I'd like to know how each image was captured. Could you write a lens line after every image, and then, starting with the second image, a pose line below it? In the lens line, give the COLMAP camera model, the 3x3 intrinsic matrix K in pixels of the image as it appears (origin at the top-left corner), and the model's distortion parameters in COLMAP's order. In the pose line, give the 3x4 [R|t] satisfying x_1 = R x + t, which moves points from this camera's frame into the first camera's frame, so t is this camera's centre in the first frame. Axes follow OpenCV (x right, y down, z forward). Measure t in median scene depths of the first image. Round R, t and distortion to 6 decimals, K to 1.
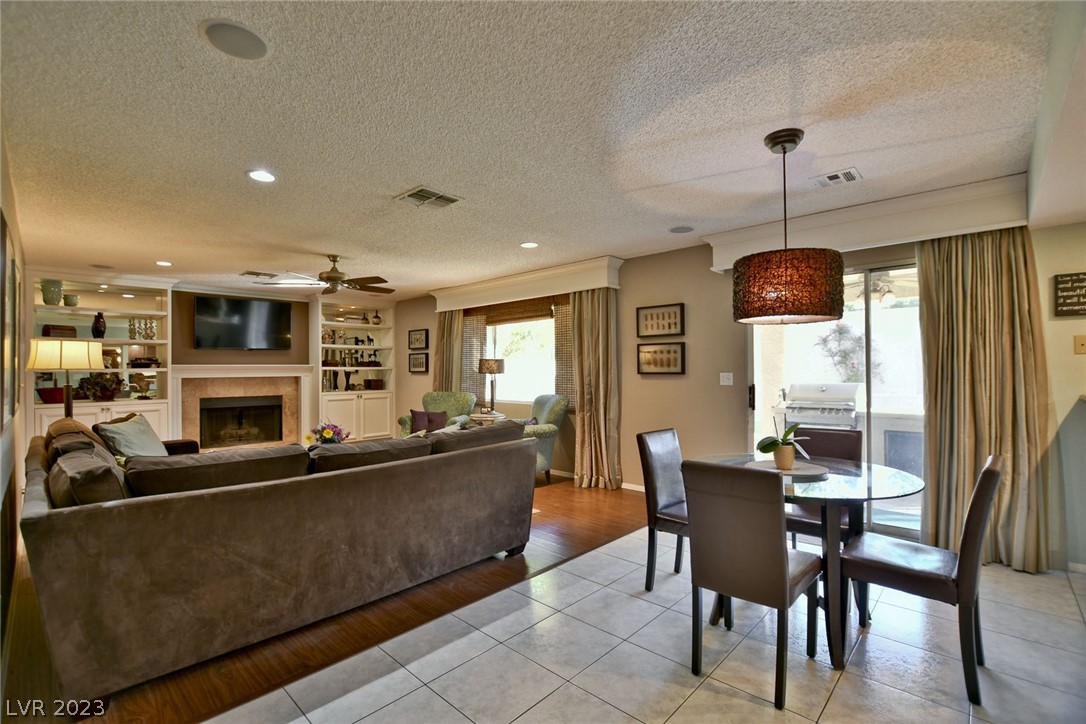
lens RADIAL K [[482.5, 0, 535.2], [0, 482.5, 365.7], [0, 0, 1]] dist [-0.012002, 0.000147]
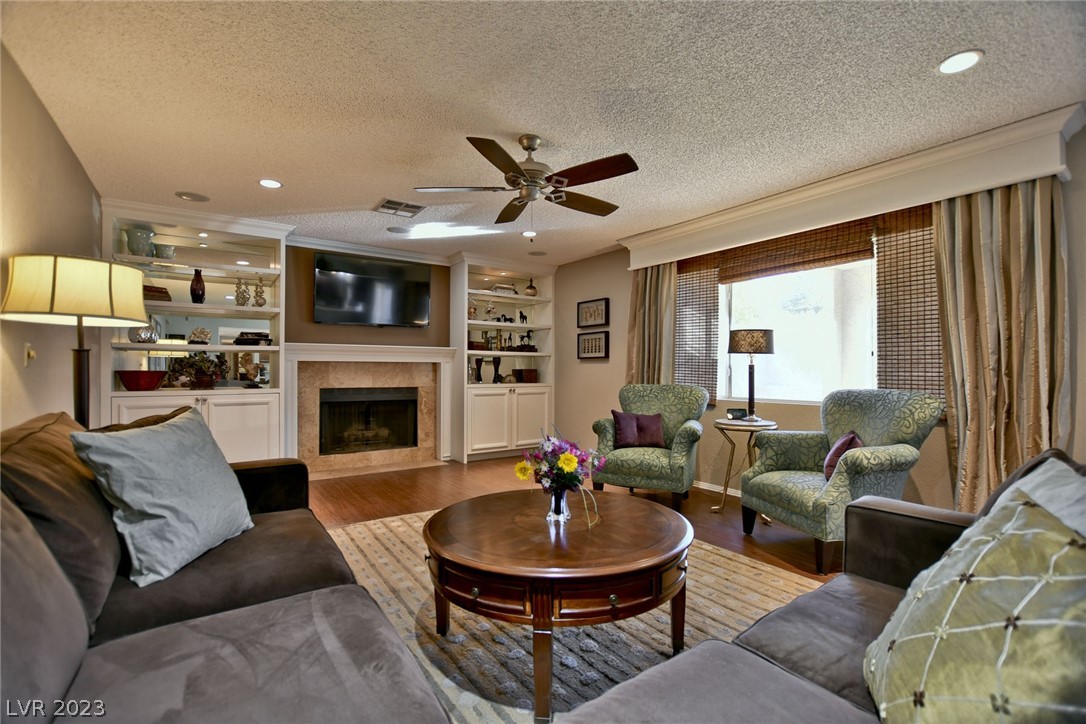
lens RADIAL K [[477.2, 0, 545.1], [0, 477.2, 366.1], [0, 0, 1]] dist [-0.028548, 0.000798]
pose [[0.983970, 0.007378, -0.178182, -0.208762], [-0.007602, 0.999971, -0.000576, 0.029298], [0.178172, 0.001921, 0.983997, 0.316493]]
